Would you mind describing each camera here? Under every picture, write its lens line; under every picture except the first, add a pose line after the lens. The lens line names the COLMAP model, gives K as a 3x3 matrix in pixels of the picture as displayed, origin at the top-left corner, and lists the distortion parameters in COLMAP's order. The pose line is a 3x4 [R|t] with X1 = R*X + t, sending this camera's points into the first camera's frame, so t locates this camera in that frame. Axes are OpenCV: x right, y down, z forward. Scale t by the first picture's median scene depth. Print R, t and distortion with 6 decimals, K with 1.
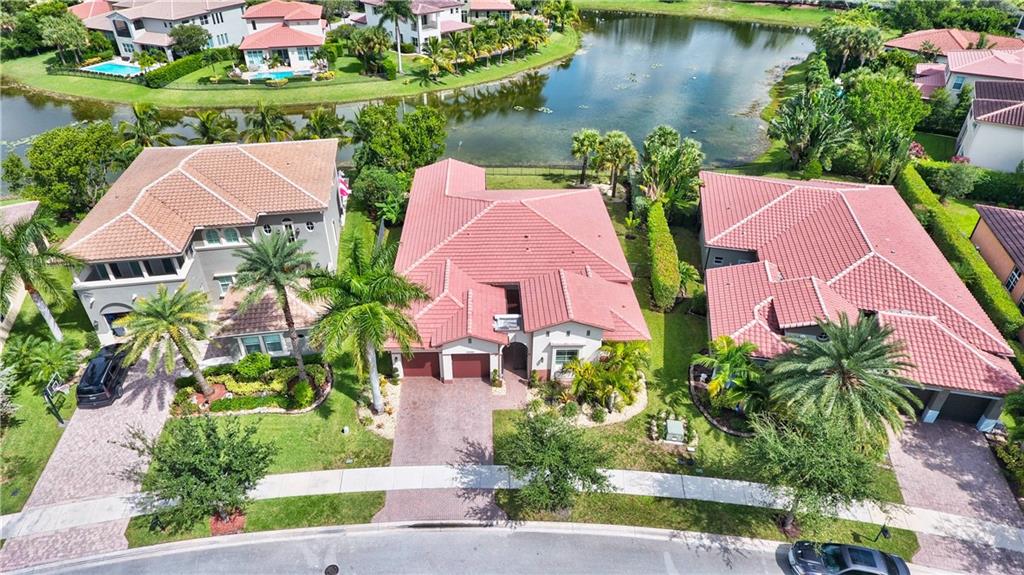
lens RADIAL K [[602.3, 0, 499.3], [0, 602.3, 288.5], [0, 0, 1]] dist [-0.002897, -0.001613]
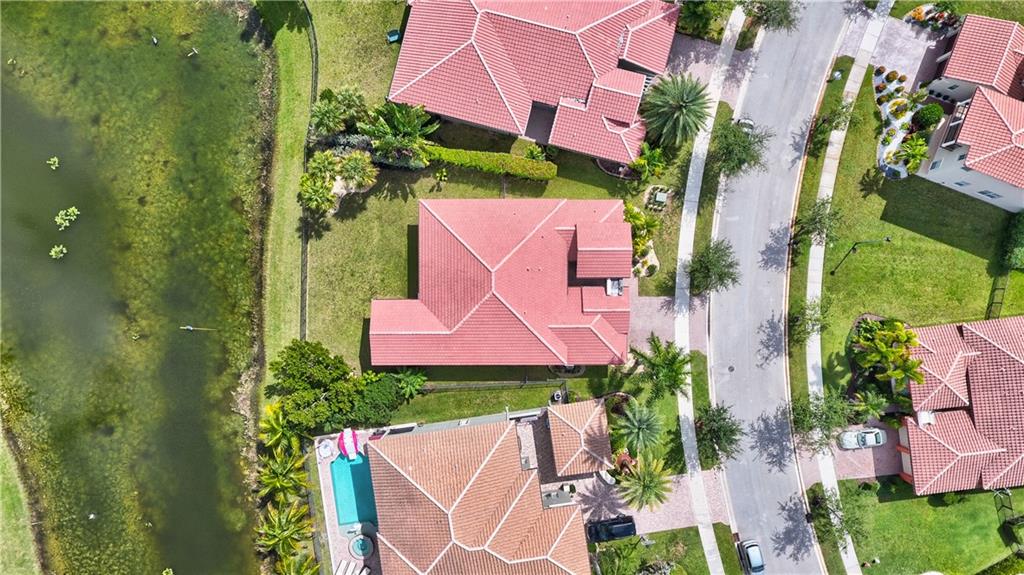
lens RADIAL K [[602.3, 0, 499.3], [0, 602.3, 288.5], [0, 0, 1]] dist [-0.002897, -0.001613]
pose [[0.021329, -0.999769, 0.002600, -0.003431], [0.571478, 0.014326, 0.820493, -1.512120], [-0.820340, -0.016014, 0.571651, 0.345494]]
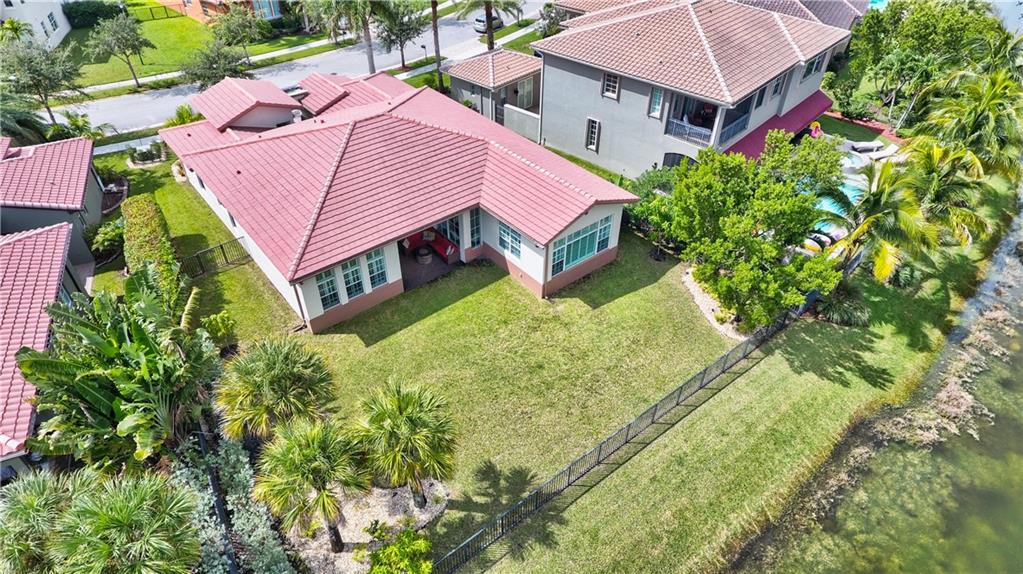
lens RADIAL K [[601.7, 0, 498.8], [0, 601.7, 288.0], [0, 0, 1]] dist [-0.002897, -0.001613]
pose [[-0.795653, 0.389574, -0.463863, 0.382907], [-0.336507, 0.352475, 0.873227, -0.954846], [0.503686, 0.850878, -0.149353, 1.743851]]
